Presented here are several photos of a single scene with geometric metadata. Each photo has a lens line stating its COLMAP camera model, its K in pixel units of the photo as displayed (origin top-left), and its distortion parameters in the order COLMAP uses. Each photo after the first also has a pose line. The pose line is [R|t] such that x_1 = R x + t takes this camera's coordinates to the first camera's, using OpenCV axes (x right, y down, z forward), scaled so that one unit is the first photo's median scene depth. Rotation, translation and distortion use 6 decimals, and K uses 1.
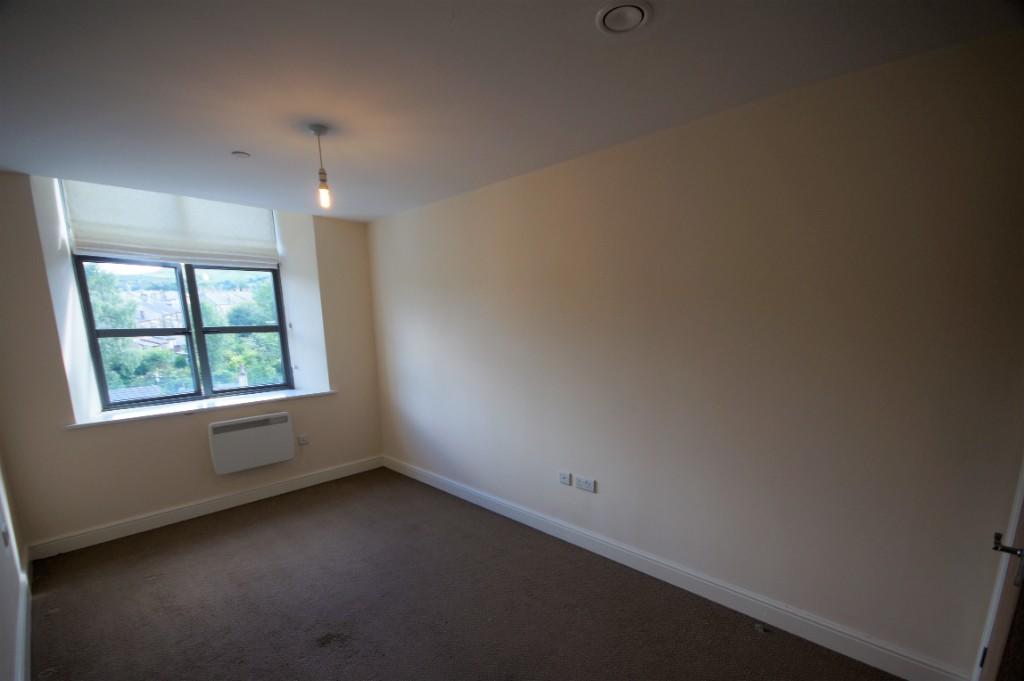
lens RADIAL K [[473.0, 0, 509.2], [0, 473.0, 333.0], [0, 0, 1]] dist [0.029191, 0.000871]
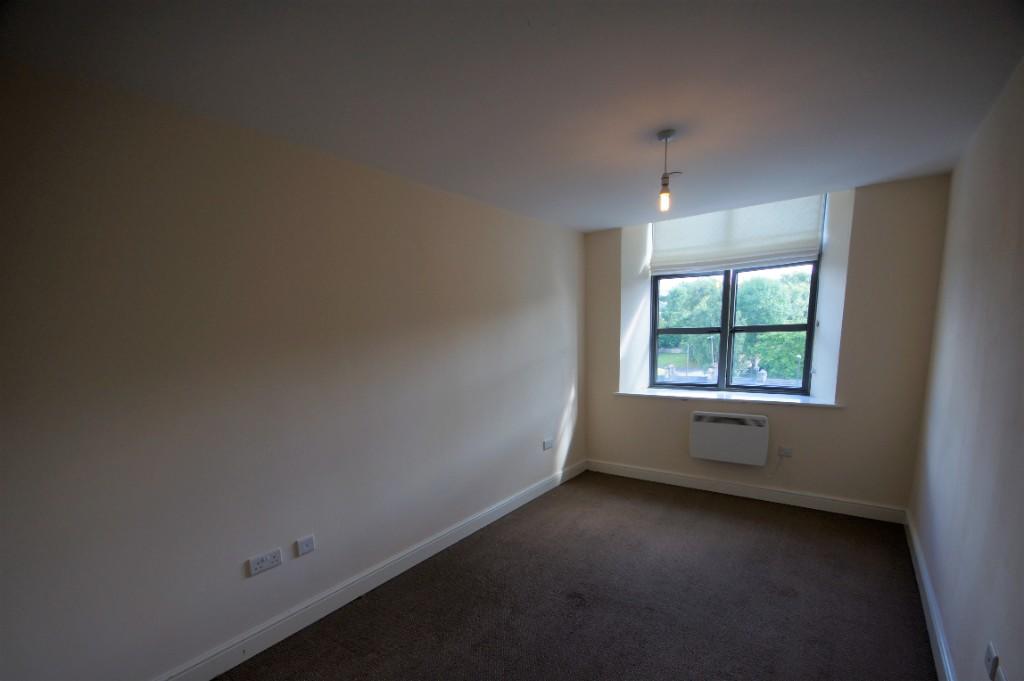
lens RADIAL K [[473.0, 0, 509.7], [0, 473.0, 344.3], [0, 0, 1]] dist [0.029191, 0.000871]
pose [[0.152619, 0.040781, -0.987443, 0.373493], [-0.002434, 0.999161, 0.040888, -0.014841], [0.988282, -0.003837, 0.152591, 0.339953]]
